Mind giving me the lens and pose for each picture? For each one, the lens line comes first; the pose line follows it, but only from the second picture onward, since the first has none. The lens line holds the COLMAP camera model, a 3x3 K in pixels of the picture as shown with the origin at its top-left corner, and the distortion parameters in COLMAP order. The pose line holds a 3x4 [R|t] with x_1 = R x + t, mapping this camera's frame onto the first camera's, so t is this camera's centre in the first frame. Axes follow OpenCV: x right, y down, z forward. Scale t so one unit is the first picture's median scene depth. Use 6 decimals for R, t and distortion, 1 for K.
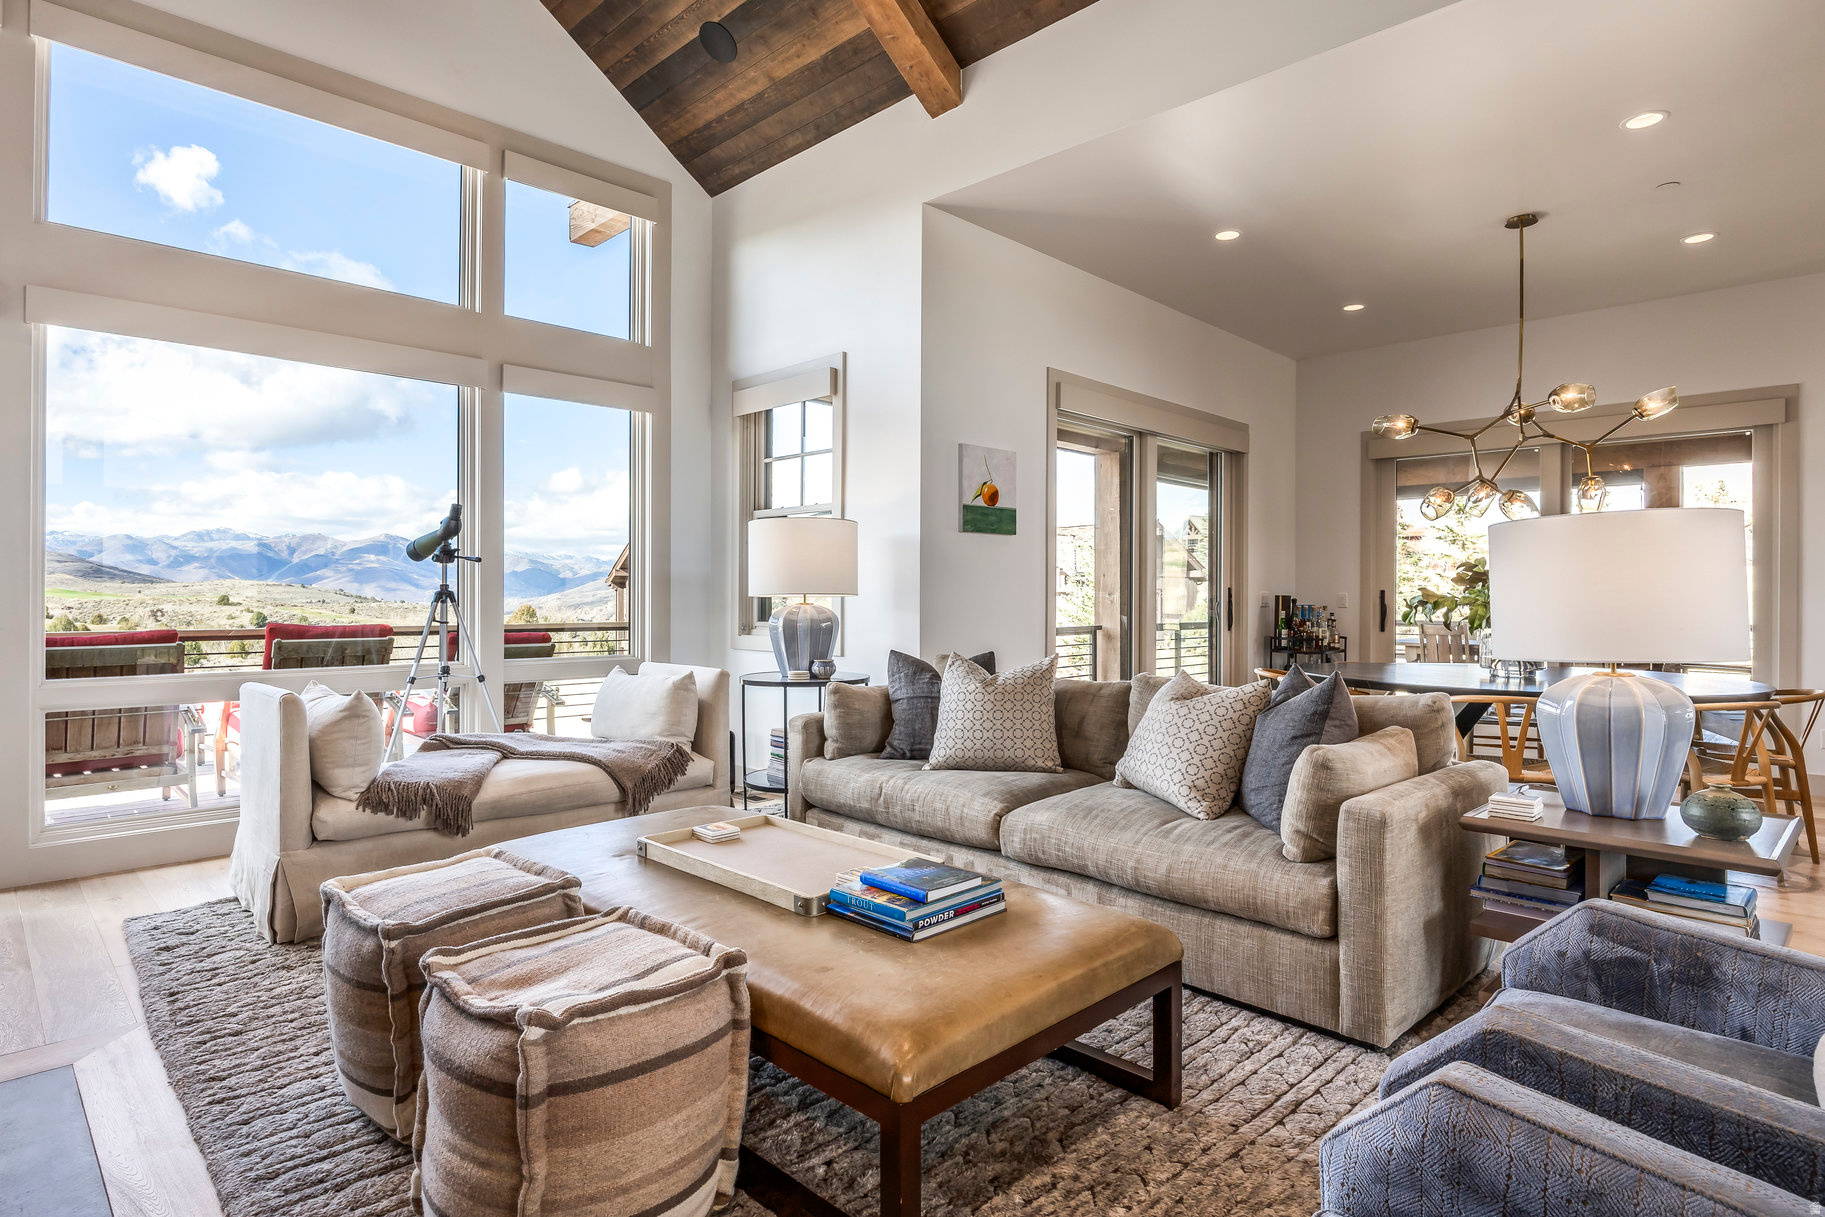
lens RADIAL K [[973.8, 0, 901.2], [0, 973.8, 609.1], [0, 0, 1]] dist [-0.005611, -0.002989]
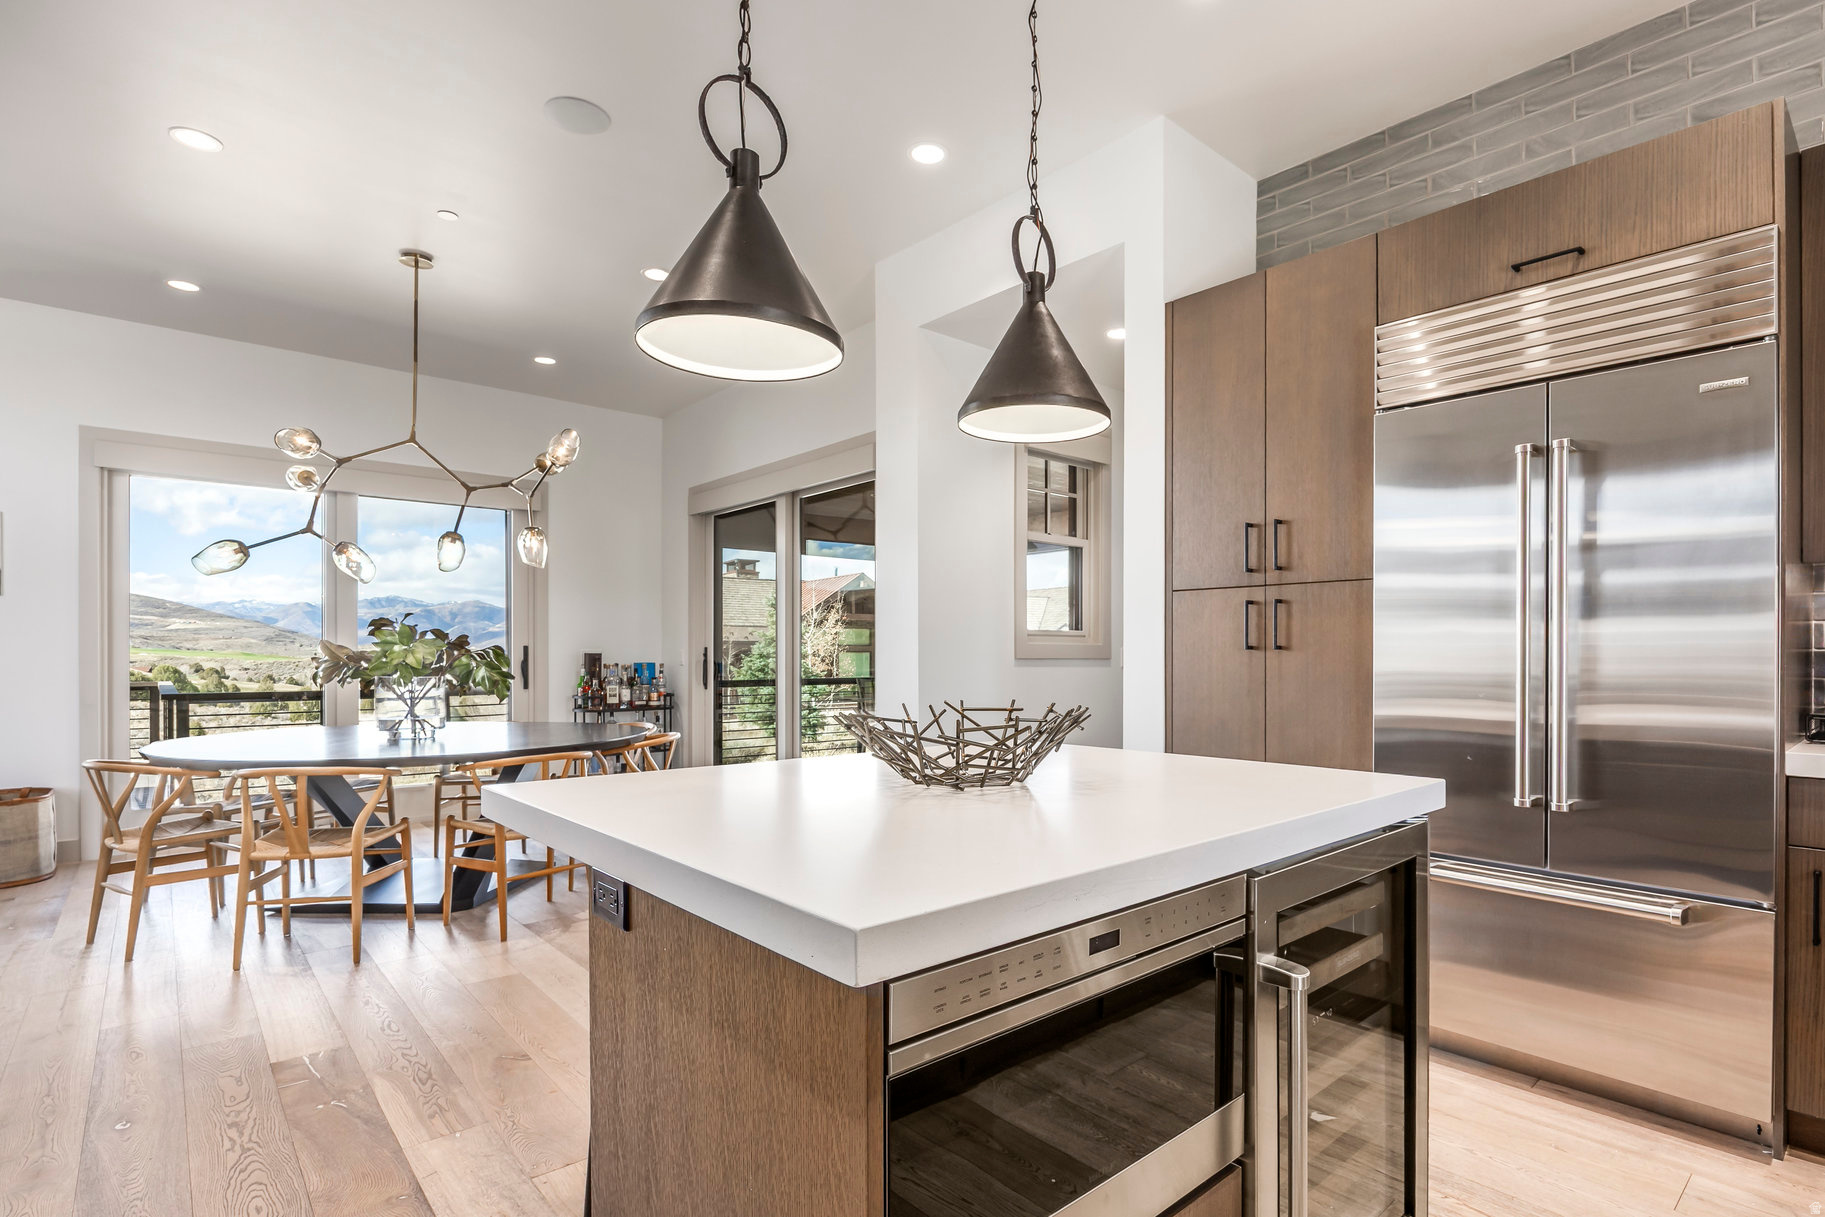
lens RADIAL K [[914.3, 0, 993.1], [0, 914.3, 653.6], [0, 0, 1]] dist [-0.013286, -0.000900]
pose [[0.999314, -0.005473, -0.036617, 1.218931], [0.004954, 0.999886, -0.014253, 0.000669], [0.036691, 0.014061, 0.999228, 0.134451]]
